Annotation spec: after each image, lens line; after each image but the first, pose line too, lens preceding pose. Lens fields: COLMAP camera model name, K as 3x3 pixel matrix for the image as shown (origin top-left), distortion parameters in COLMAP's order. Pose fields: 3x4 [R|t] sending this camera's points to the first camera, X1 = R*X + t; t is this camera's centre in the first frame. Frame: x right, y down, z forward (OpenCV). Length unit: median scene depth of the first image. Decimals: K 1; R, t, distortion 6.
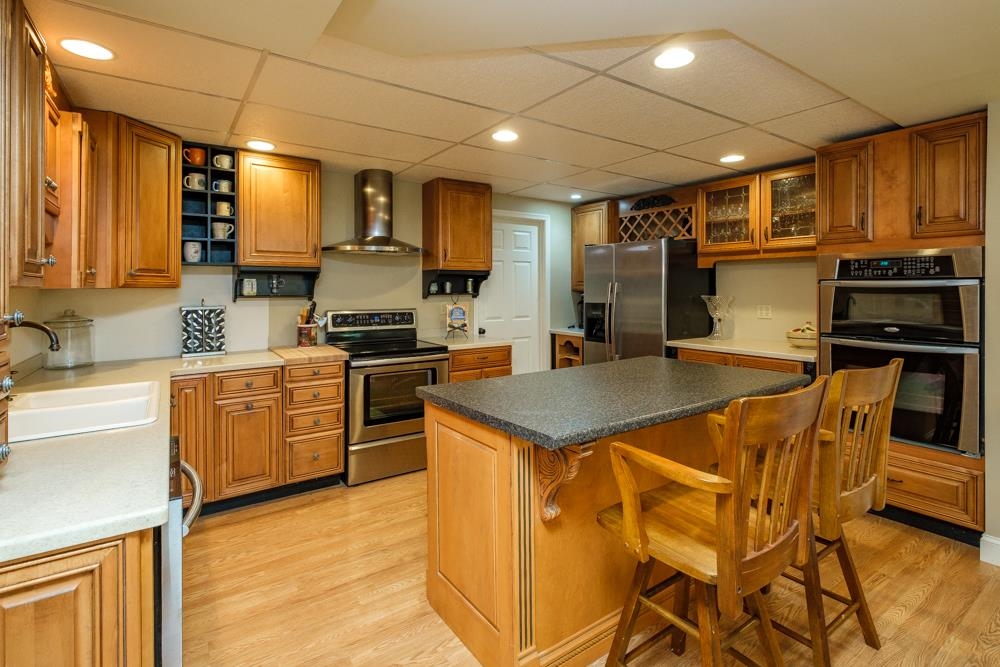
lens RADIAL K [[485.5, 0, 501.2], [0, 485.5, 291.4], [0, 0, 1]] dist [-0.000372, -0.000036]
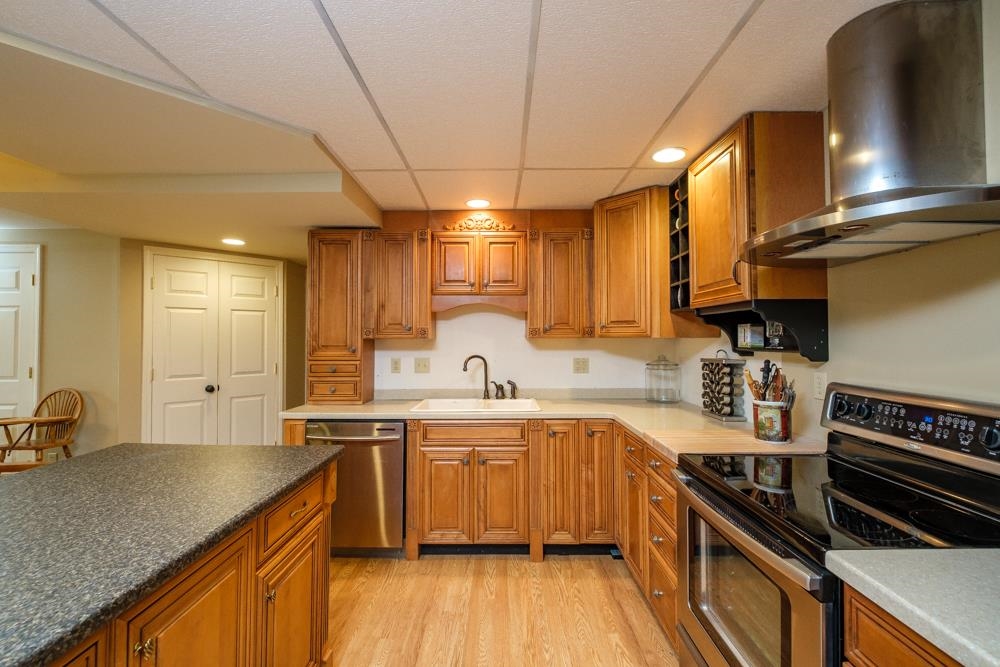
lens RADIAL K [[439.6, 0, 500.0], [0, 439.6, 333.5], [0, 0, 1]] dist [0.000946, 0.000037]
pose [[-0.578214, -0.010717, -0.815815, 0.234108], [-0.001254, 0.999924, -0.012247, -0.005684], [0.815884, -0.006058, -0.578184, 1.182718]]
